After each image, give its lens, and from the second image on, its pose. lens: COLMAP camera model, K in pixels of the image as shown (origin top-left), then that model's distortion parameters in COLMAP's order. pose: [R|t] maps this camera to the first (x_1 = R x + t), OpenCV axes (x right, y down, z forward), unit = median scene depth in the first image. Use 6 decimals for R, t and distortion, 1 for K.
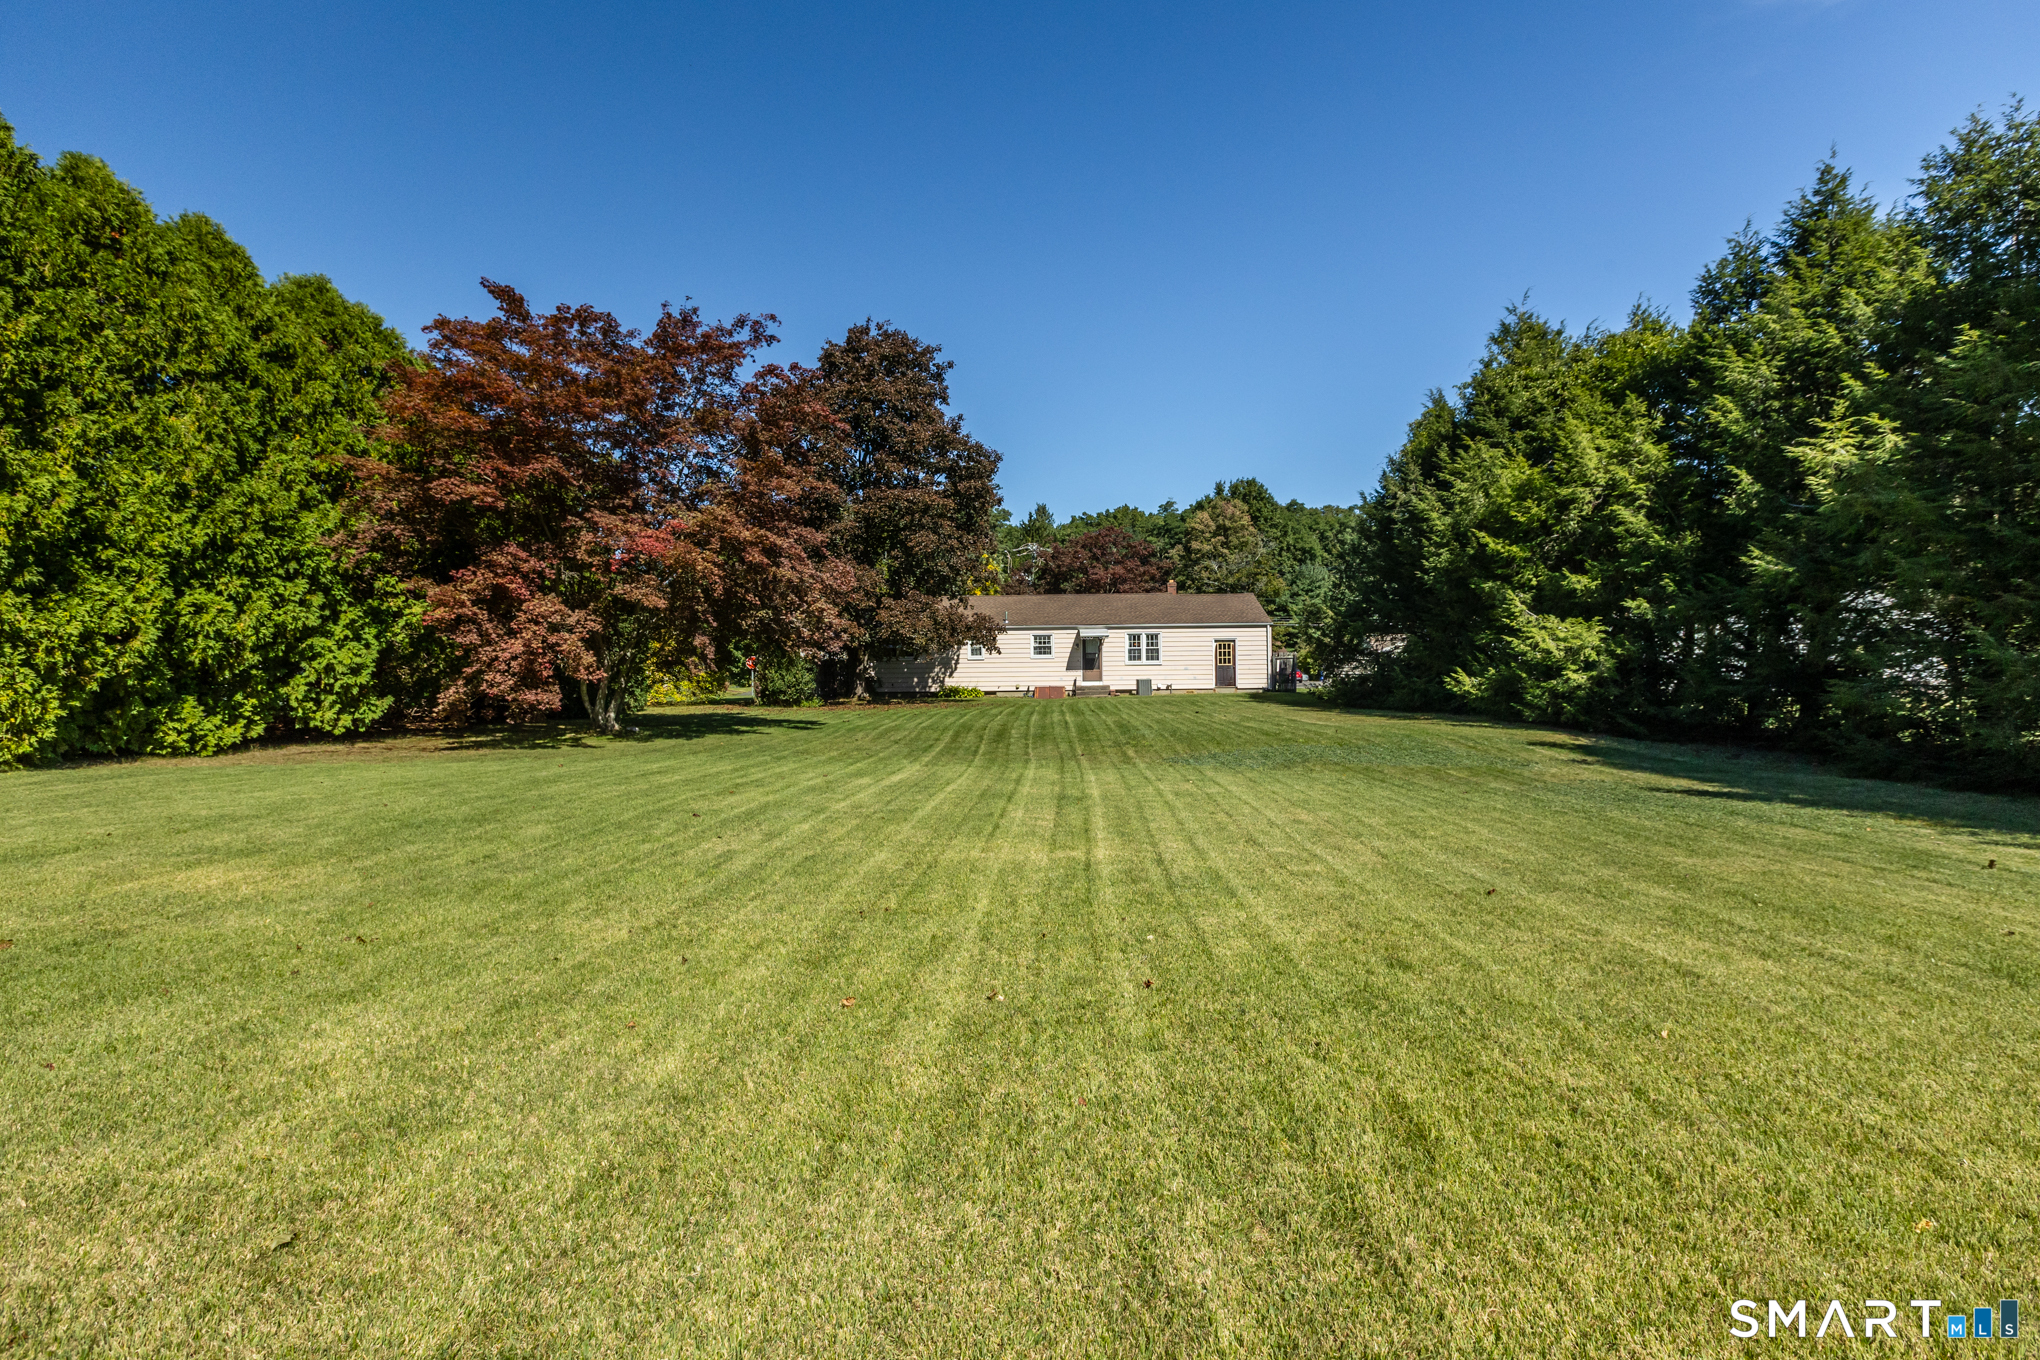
lens RADIAL K [[913.0, 0, 1019.7], [0, 913.0, 674.0], [0, 0, 1]] dist [0.001686, 0.000961]
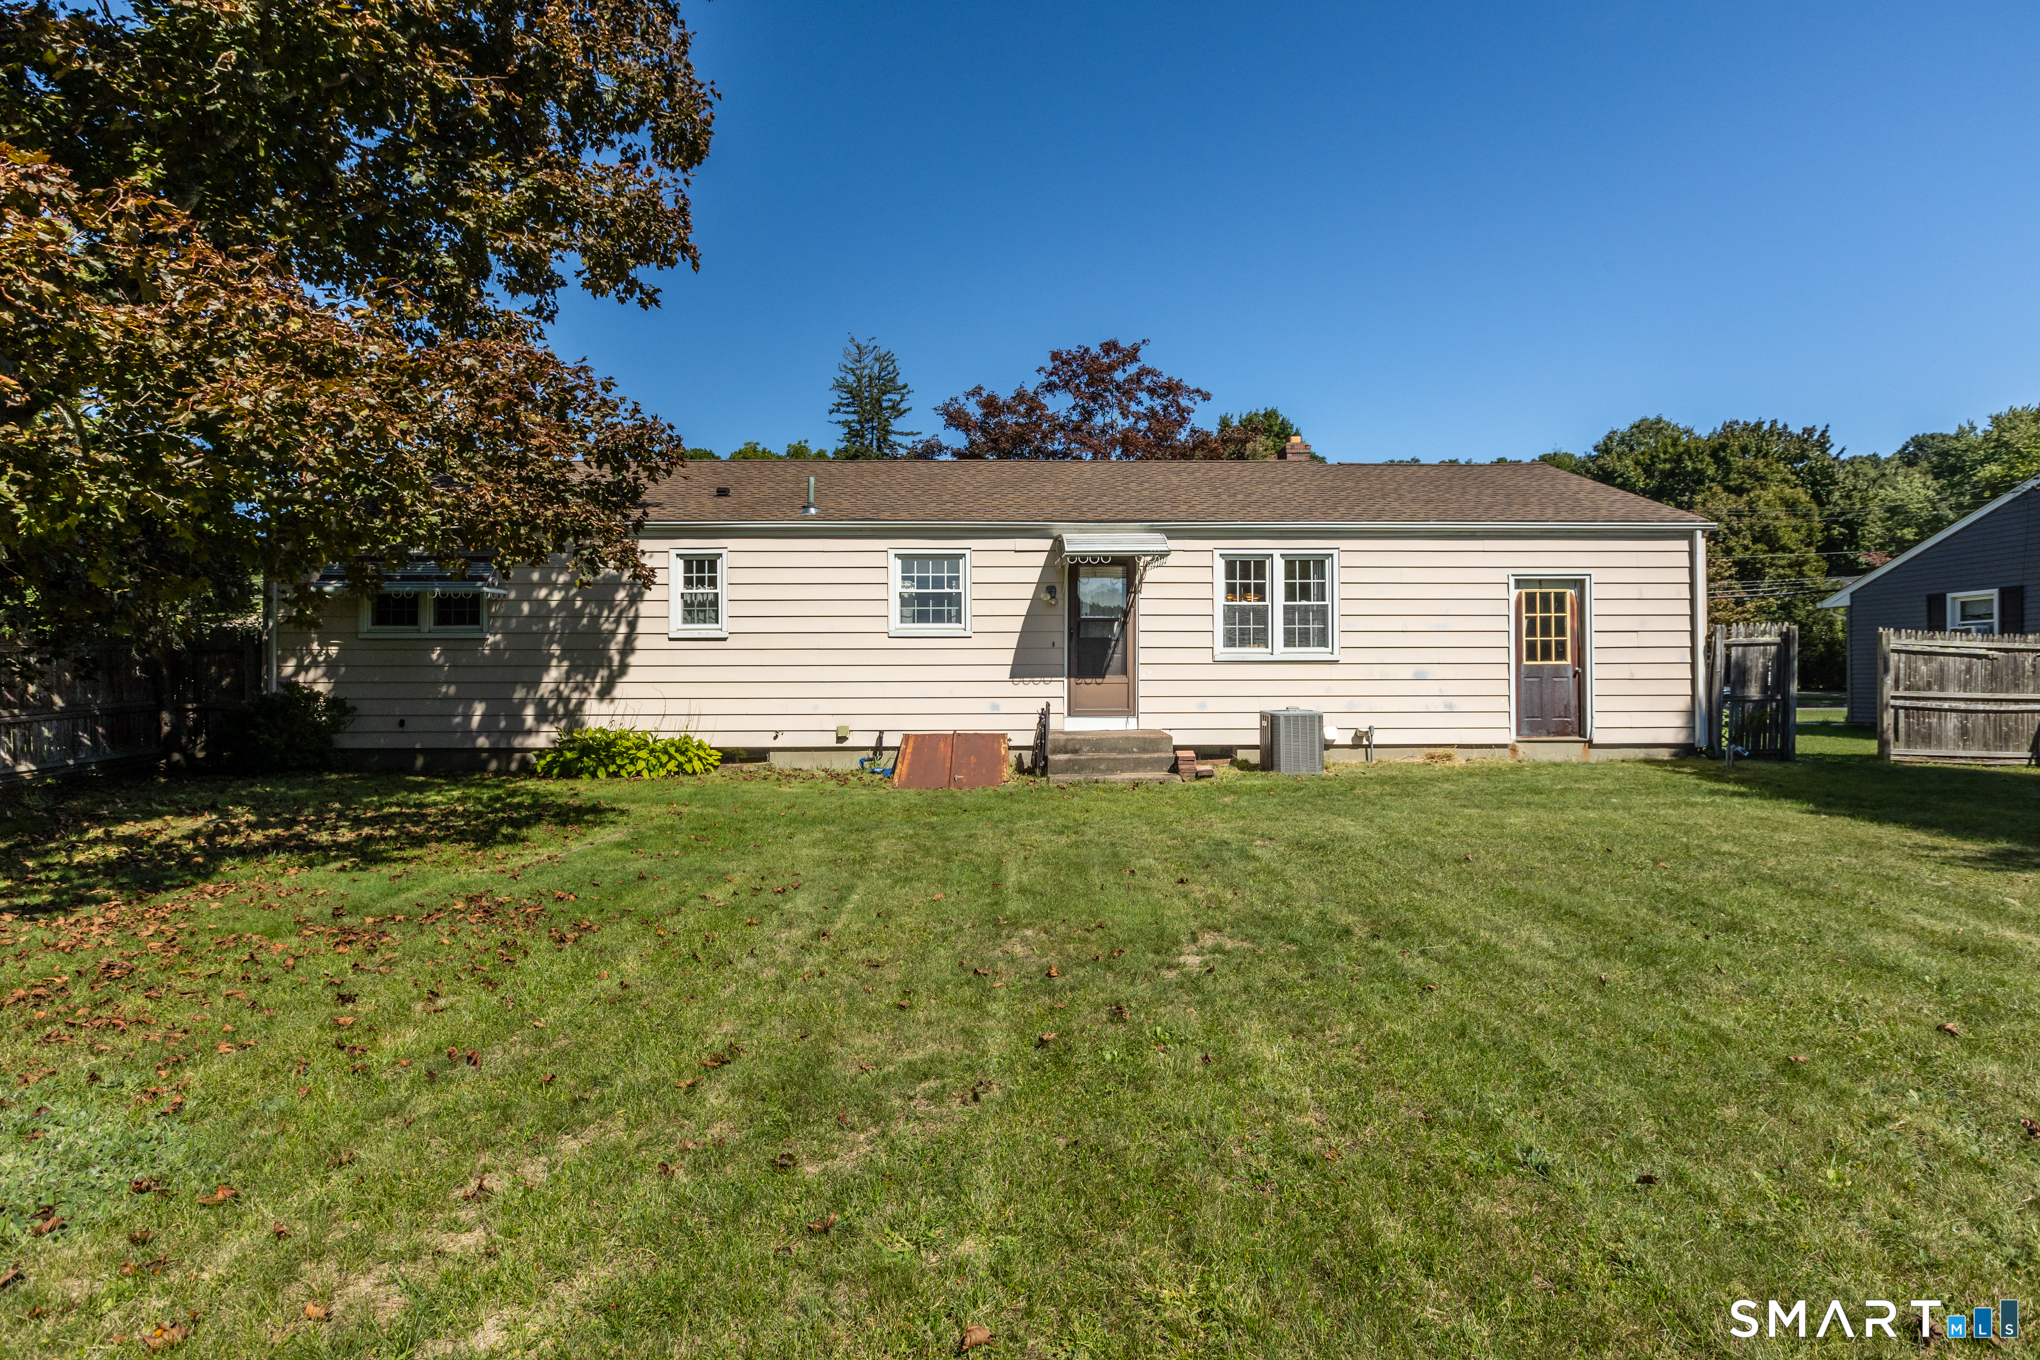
lens RADIAL K [[979.9, 0, 1013.0], [0, 979.9, 676.5], [0, 0, 1]] dist [0.001976, 0.000034]
pose [[0.998351, 0.009542, 0.056609, 0.034129], [-0.009330, 0.999948, -0.004006, -0.003262], [-0.056644, 0.003472, 0.998388, 0.696846]]
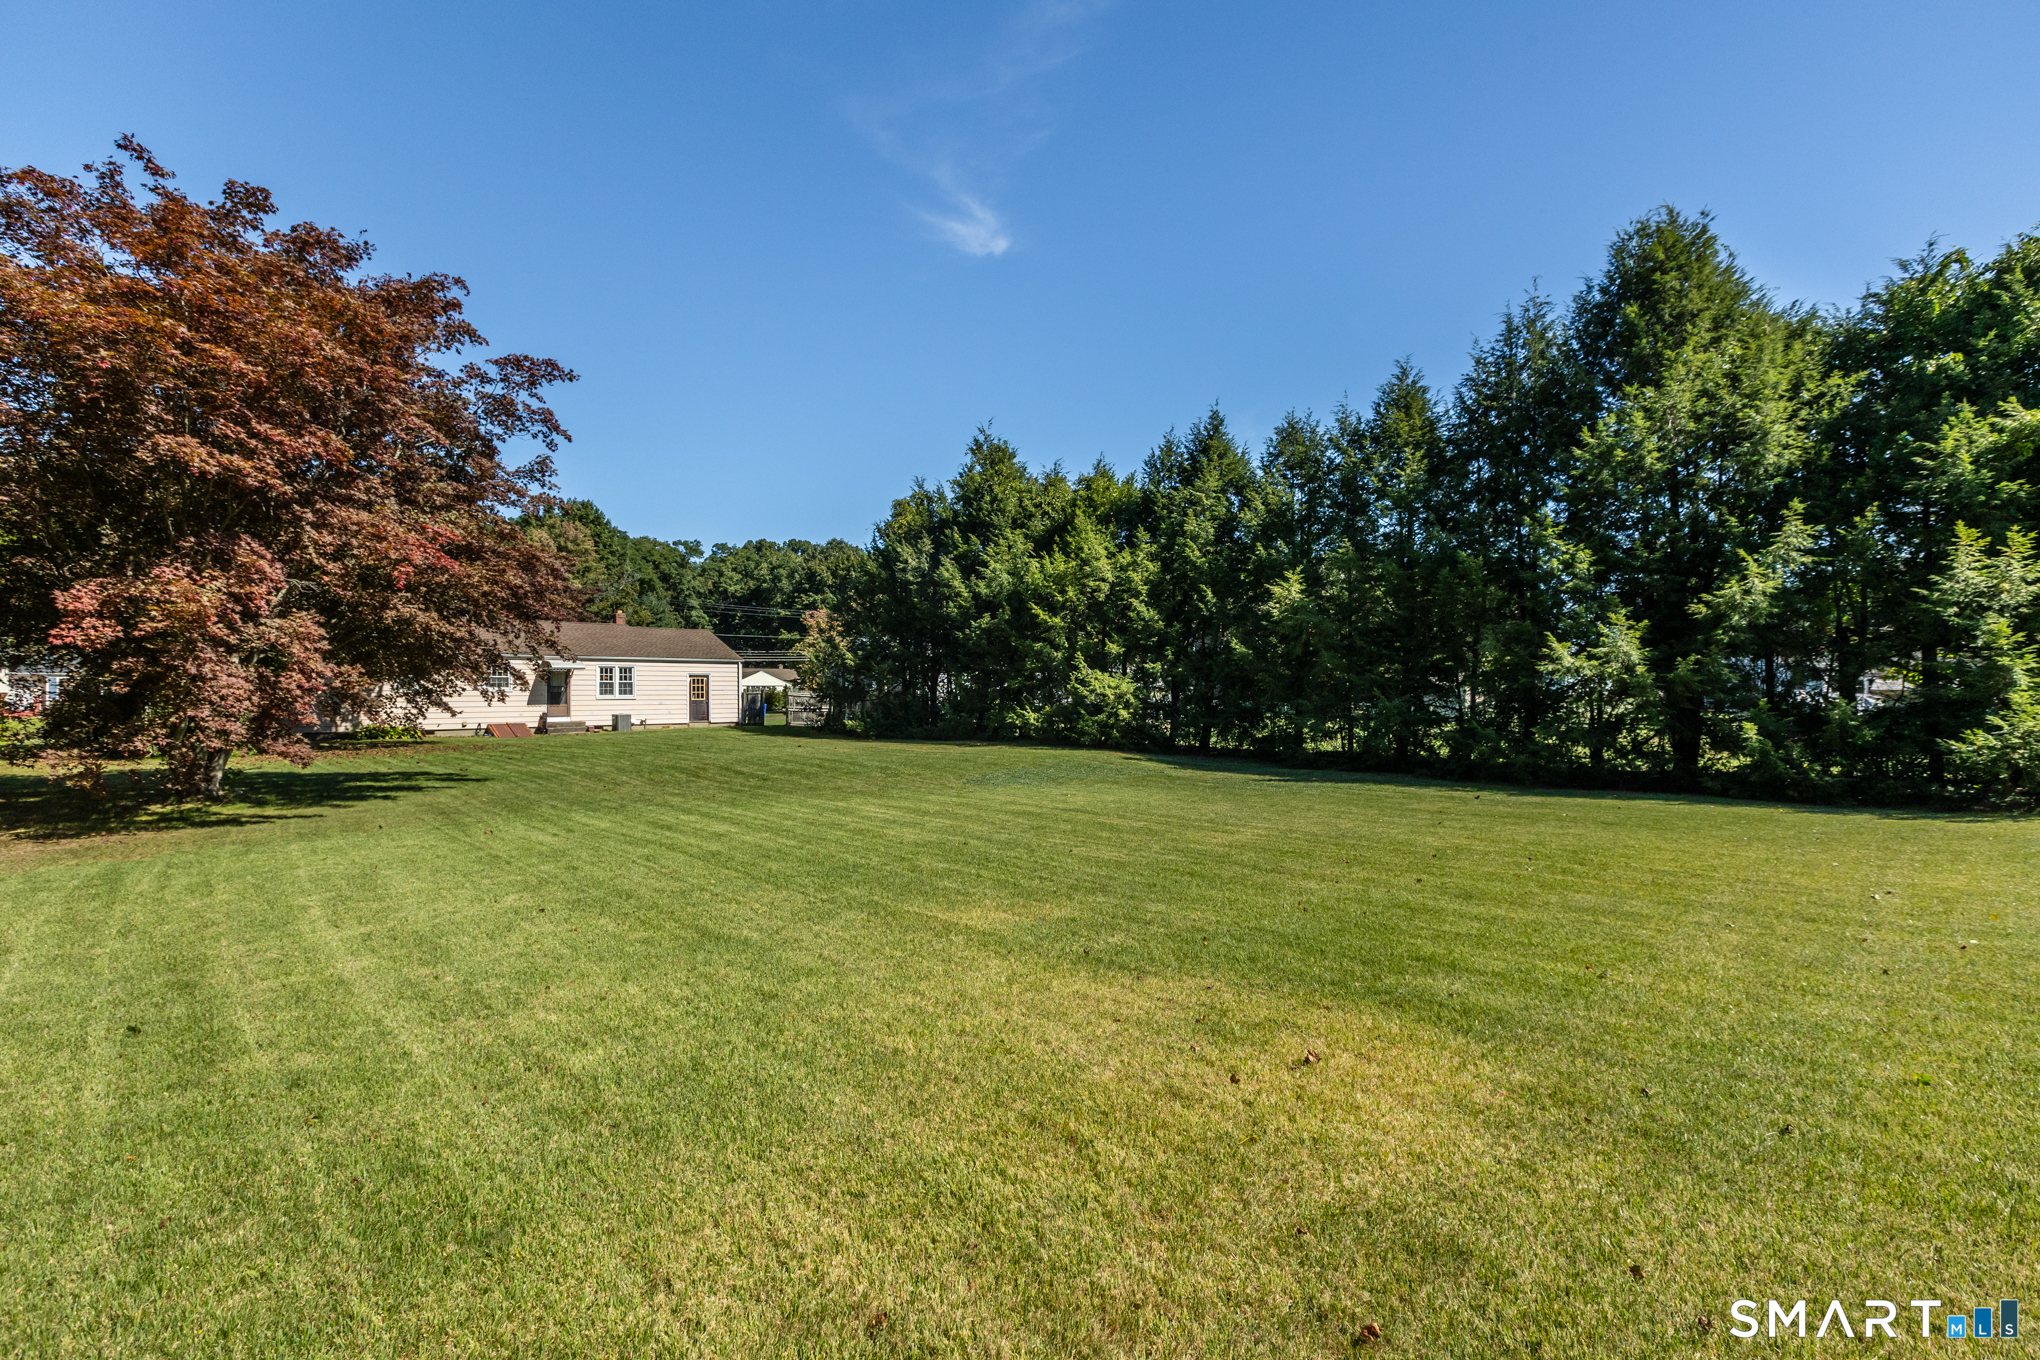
lens RADIAL K [[913.0, 0, 1020.1], [0, 913.0, 688.8], [0, 0, 1]] dist [0.001686, 0.000961]
pose [[0.717420, 0.012253, 0.696533, -0.228483], [0.000269, 0.999840, -0.017865, -0.003838], [-0.696640, 0.013004, 0.717303, 0.019924]]
